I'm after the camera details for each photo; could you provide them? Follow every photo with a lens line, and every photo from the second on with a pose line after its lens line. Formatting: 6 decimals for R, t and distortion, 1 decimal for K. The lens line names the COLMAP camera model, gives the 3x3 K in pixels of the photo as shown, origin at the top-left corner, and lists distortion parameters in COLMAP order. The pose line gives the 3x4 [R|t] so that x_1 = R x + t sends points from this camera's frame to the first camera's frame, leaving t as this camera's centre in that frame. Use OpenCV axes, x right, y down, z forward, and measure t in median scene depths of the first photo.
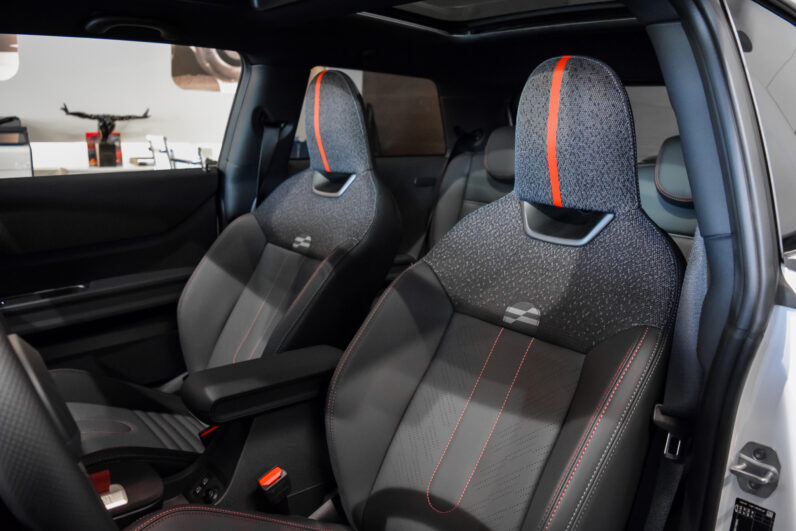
lens RADIAL K [[631.7, 0, 396.6], [0, 631.7, 262.8], [0, 0, 1]] dist [-0.095090, 0.031991]
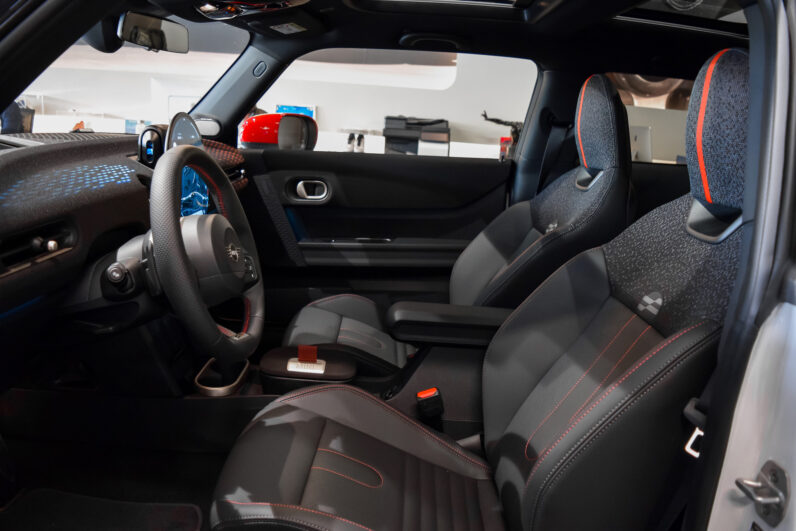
lens RADIAL K [[631.7, 0, 392.6], [0, 631.7, 264.4], [0, 0, 1]] dist [-0.095090, 0.031991]
pose [[0.766412, 0.160831, -0.621889, 0.335735], [-0.175961, 0.983681, 0.037544, 0.037821], [0.617779, 0.080654, 0.782205, -0.033737]]
